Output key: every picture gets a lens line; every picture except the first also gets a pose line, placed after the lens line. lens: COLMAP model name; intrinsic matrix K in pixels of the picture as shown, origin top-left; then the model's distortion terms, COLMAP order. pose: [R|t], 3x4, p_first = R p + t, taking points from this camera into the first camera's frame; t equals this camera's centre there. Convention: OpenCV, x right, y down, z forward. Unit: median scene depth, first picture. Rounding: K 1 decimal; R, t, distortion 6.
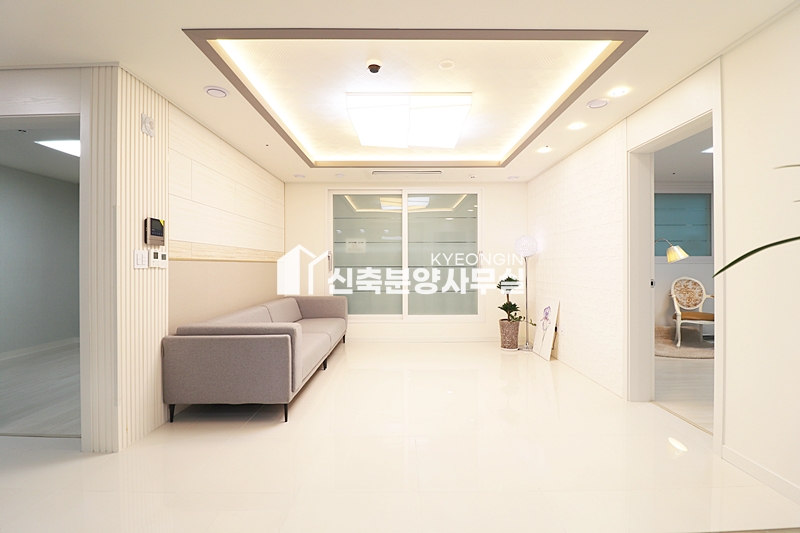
lens RADIAL K [[377.8, 0, 406.5], [0, 377.8, 266.2], [0, 0, 1]] dist [-0.003709, -0.000734]
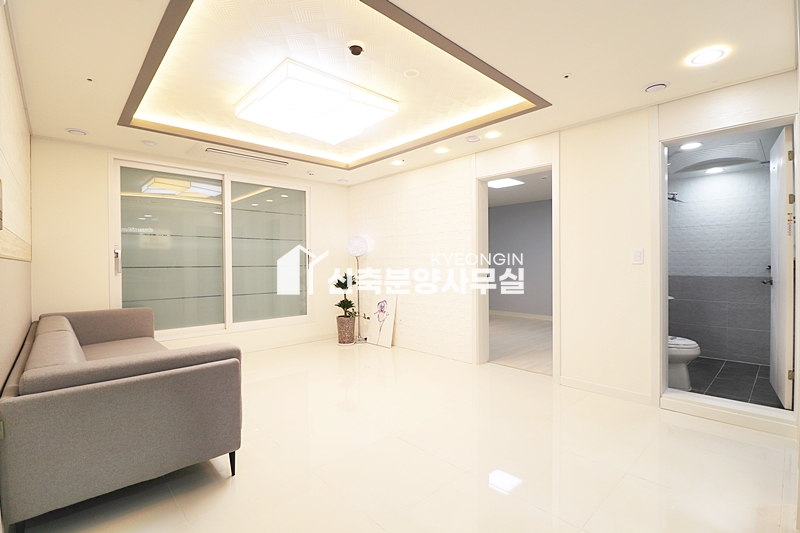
lens RADIAL K [[373.6, 0, 404.0], [0, 373.6, 265.8], [0, 0, 1]] dist [-0.002163, -0.001141]
pose [[0.735647, -0.007869, 0.677319, -0.353665], [0.006862, 0.999968, 0.004165, -0.001078], [-0.677330, 0.001584, 0.735677, 0.144865]]
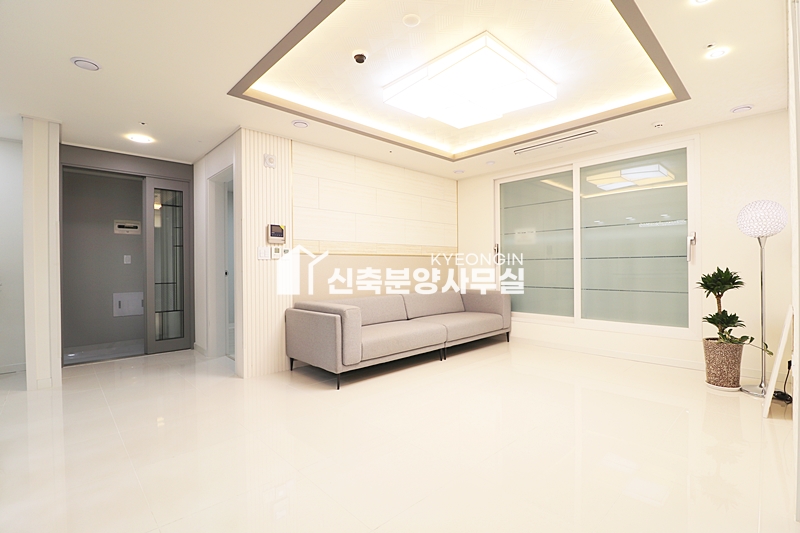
lens RADIAL K [[373.6, 0, 404.0], [0, 373.6, 265.8], [0, 0, 1]] dist [-0.002163, -0.001141]
pose [[0.681820, -0.005136, -0.731502, 0.415217], [0.006115, 0.999980, -0.001322, 0.020094], [0.731495, -0.003572, 0.681838, 0.228389]]
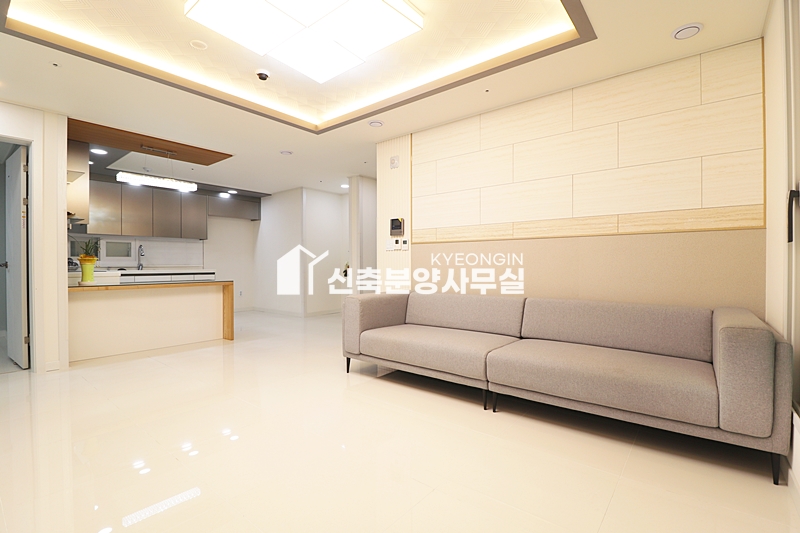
lens RADIAL K [[373.6, 0, 404.0], [0, 373.6, 265.8], [0, 0, 1]] dist [-0.002163, -0.001141]
pose [[-0.640570, 0.007914, -0.767859, 0.304230], [0.002930, 0.999965, 0.007863, 0.034856], [0.767894, 0.002787, -0.640571, 1.195427]]
